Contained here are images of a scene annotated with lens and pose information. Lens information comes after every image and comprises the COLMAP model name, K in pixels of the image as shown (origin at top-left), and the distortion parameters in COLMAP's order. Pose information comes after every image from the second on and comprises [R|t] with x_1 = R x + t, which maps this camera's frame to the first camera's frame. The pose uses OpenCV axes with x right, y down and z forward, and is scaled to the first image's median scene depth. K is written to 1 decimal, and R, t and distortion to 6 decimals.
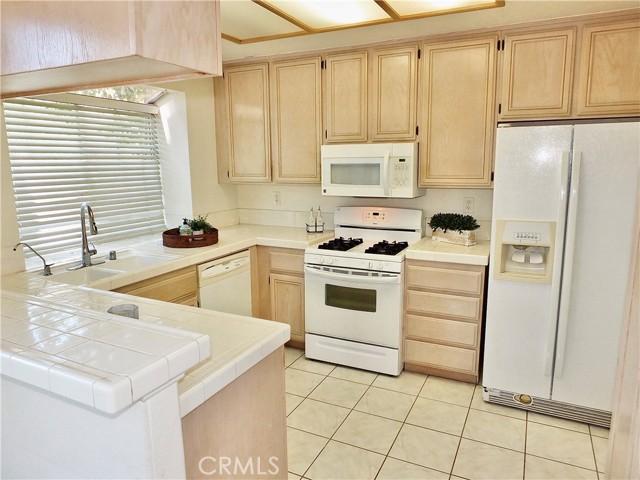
lens RADIAL K [[446.8, 0, 319.2], [0, 446.8, 239.9], [0, 0, 1]] dist [-0.024687, -0.008774]
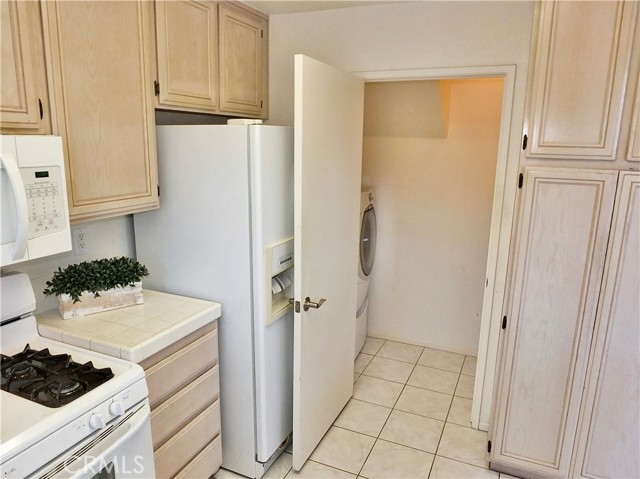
lens RADIAL K [[446.8, 0, 320.2], [0, 446.8, 239.3], [0, 0, 1]] dist [-0.024687, -0.008774]
pose [[-0.037082, -0.204163, 0.978234, -0.269319], [0.153437, 0.966137, 0.207454, -0.164842], [-0.987462, 0.157790, -0.004500, 0.737081]]
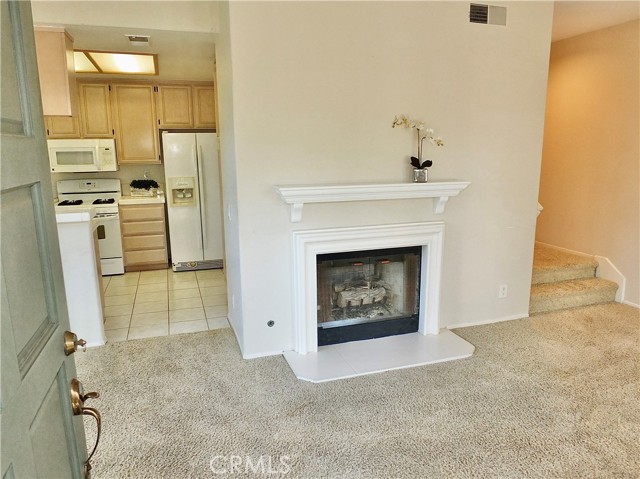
lens RADIAL K [[446.8, 0, 321.4], [0, 446.8, 241.0], [0, 0, 1]] dist [-0.024687, -0.008774]
pose [[0.711159, -0.140037, 0.688943, -0.450212], [0.120865, 0.989724, 0.076412, 0.139692], [-0.692564, 0.028928, 0.720776, -0.785900]]
